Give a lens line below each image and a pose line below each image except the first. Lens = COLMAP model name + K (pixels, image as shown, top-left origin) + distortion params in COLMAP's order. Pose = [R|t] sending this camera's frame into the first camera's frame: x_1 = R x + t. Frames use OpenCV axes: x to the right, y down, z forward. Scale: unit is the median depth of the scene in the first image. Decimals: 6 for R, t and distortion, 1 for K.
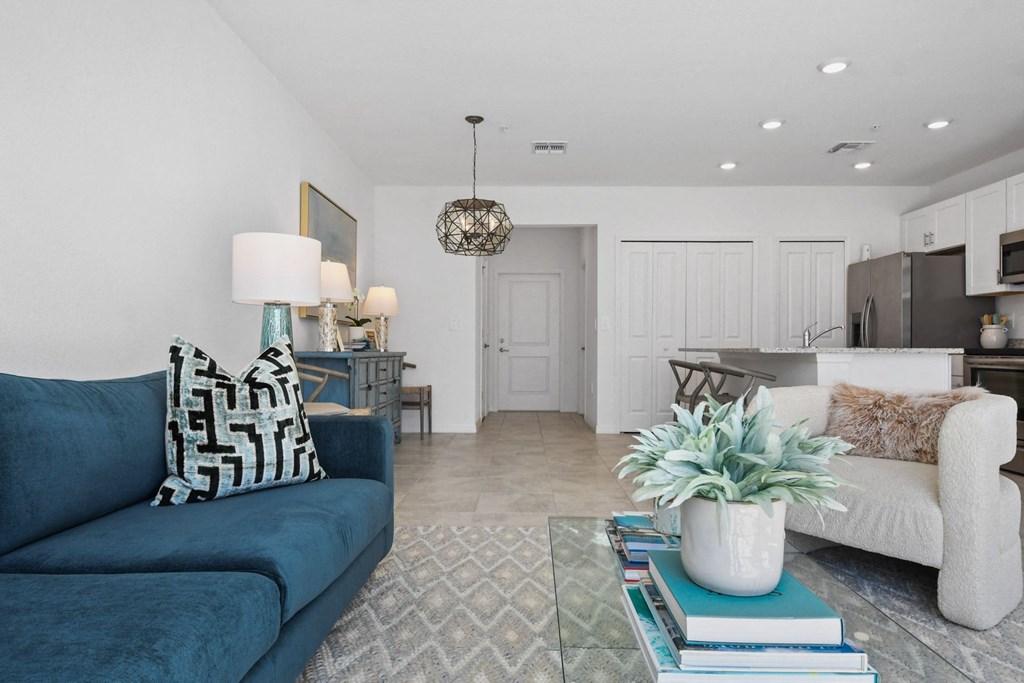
lens RADIAL K [[612.7, 0, 511.5], [0, 612.7, 346.6], [0, 0, 1]] dist [0.003732, -0.001131]
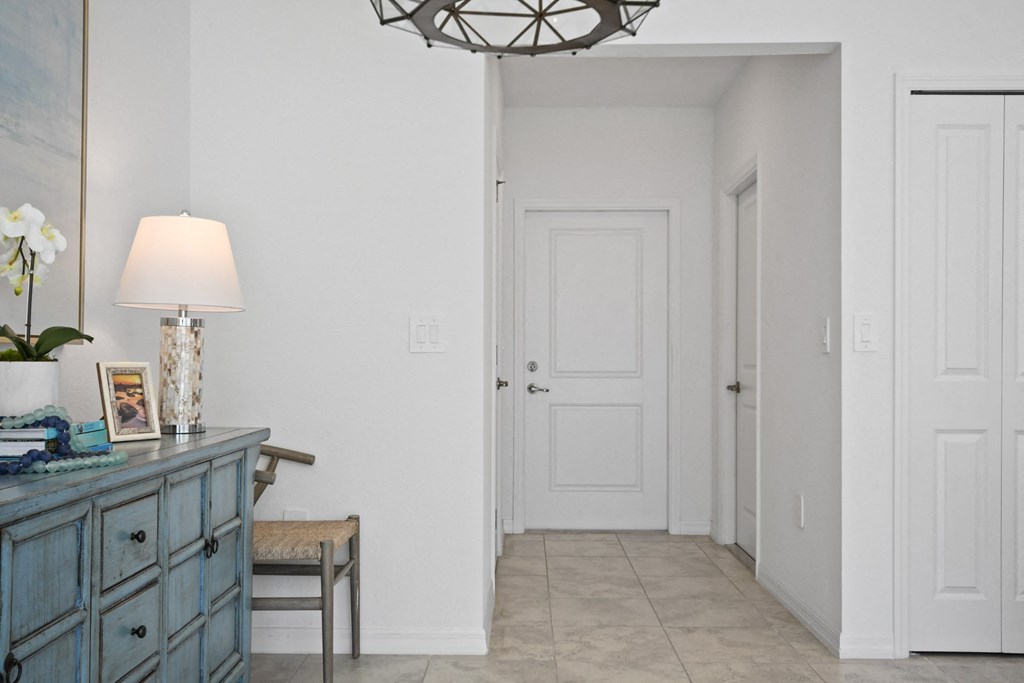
lens RADIAL K [[922.2, 0, 510.3], [0, 922.2, 364.2], [0, 0, 1]] dist [0.013783, -0.002725]
pose [[0.999997, -0.001292, 0.002288, -0.055772], [0.001263, 0.999917, 0.012813, -0.033560], [-0.002304, -0.012810, 0.999915, 0.592412]]
